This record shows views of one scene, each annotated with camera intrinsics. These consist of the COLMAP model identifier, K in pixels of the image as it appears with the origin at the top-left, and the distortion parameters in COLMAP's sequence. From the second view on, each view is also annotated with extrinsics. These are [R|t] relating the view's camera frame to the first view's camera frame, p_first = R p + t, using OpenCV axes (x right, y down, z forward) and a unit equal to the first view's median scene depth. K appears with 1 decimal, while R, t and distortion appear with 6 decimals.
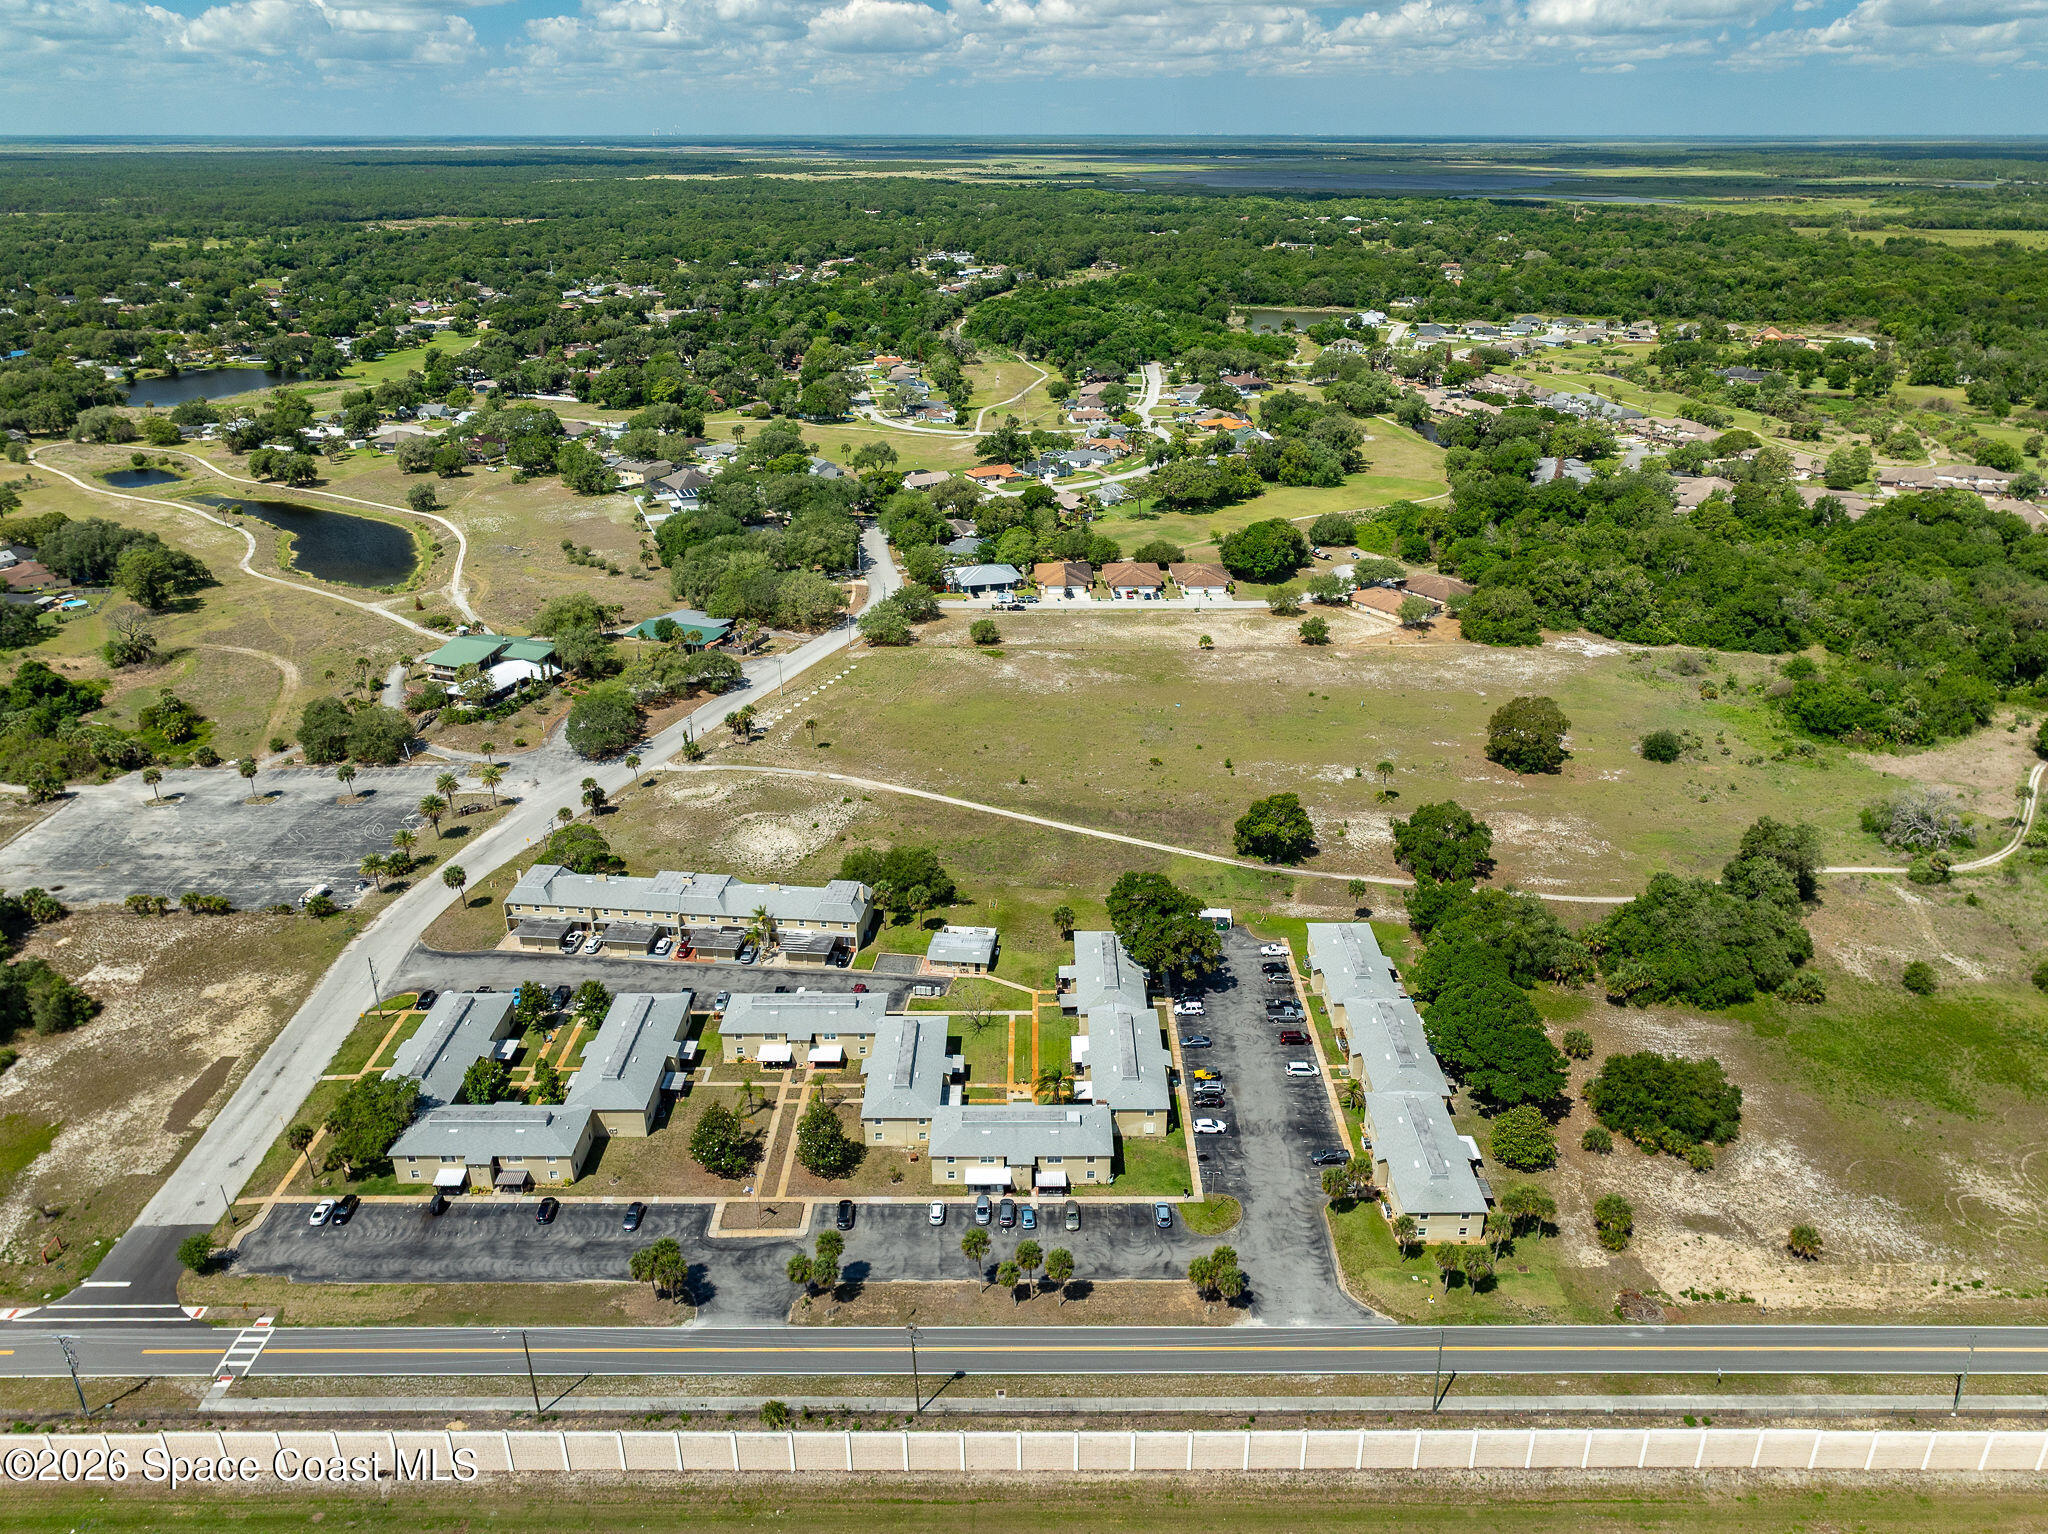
lens RADIAL K [[1445.6, 0, 1024.0], [0, 1445.6, 767.0], [0, 0, 1]] dist [-0.006338, 0.003619]
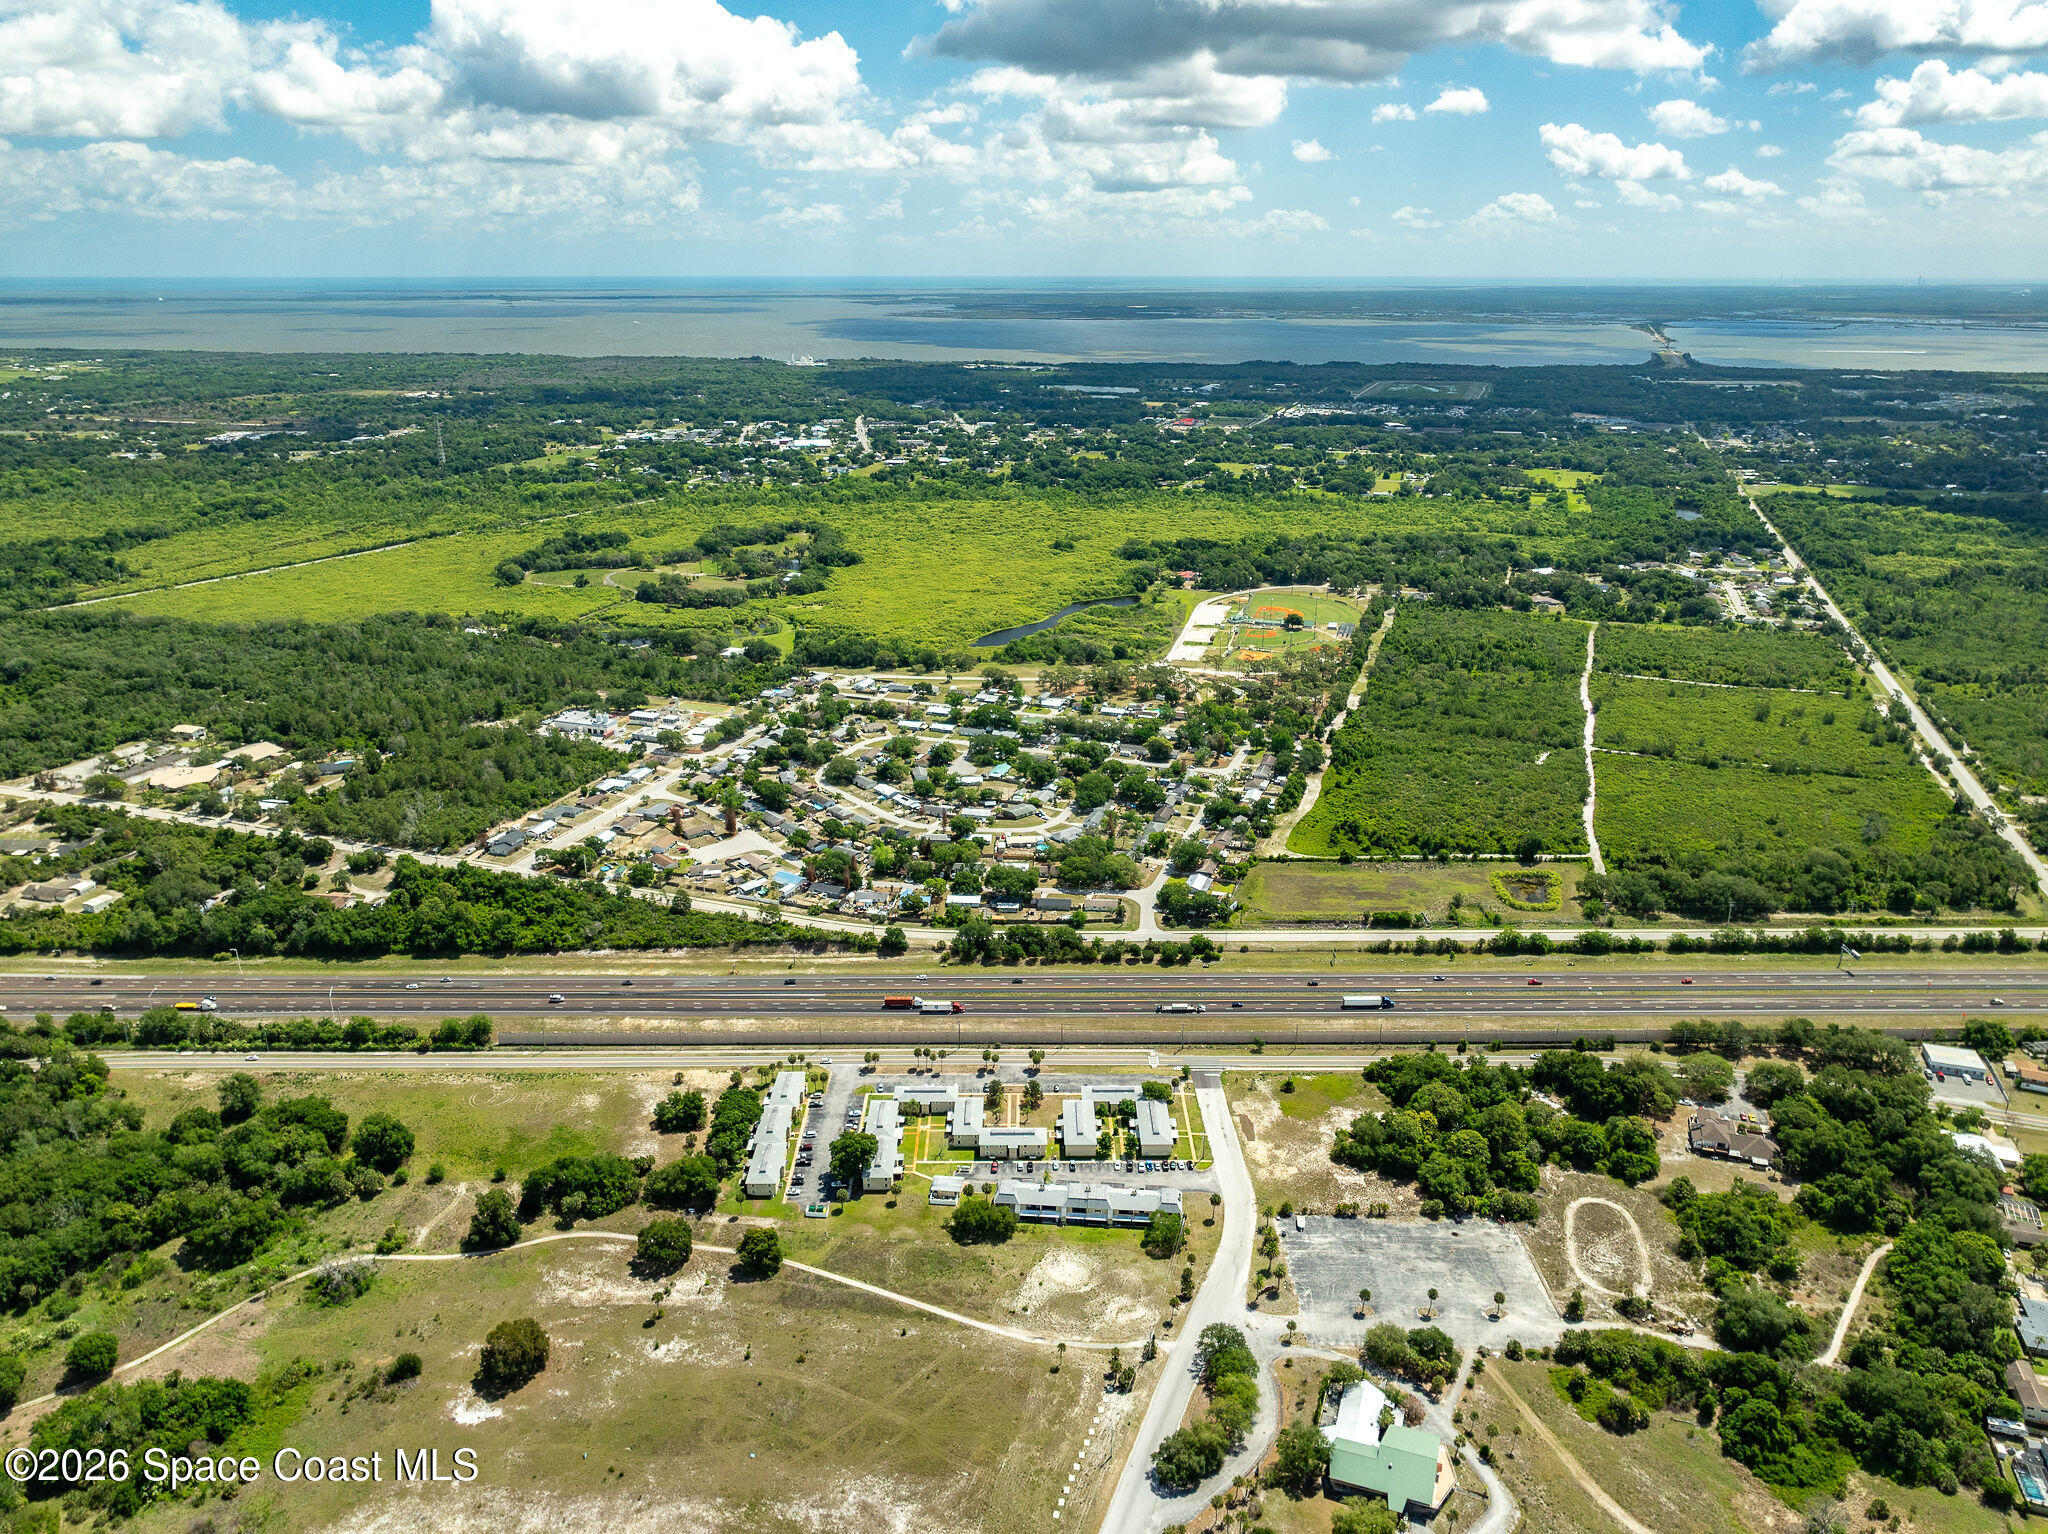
lens RADIAL K [[1445.6, 0, 1024.0], [0, 1445.6, 767.0], [0, 0, 1]] dist [-0.006338, 0.003619]
pose [[-0.999938, 0.004696, -0.010096, -0.109032], [-0.003506, 0.727844, 0.685734, -1.390011], [0.010568, 0.685726, -0.727783, 1.693898]]
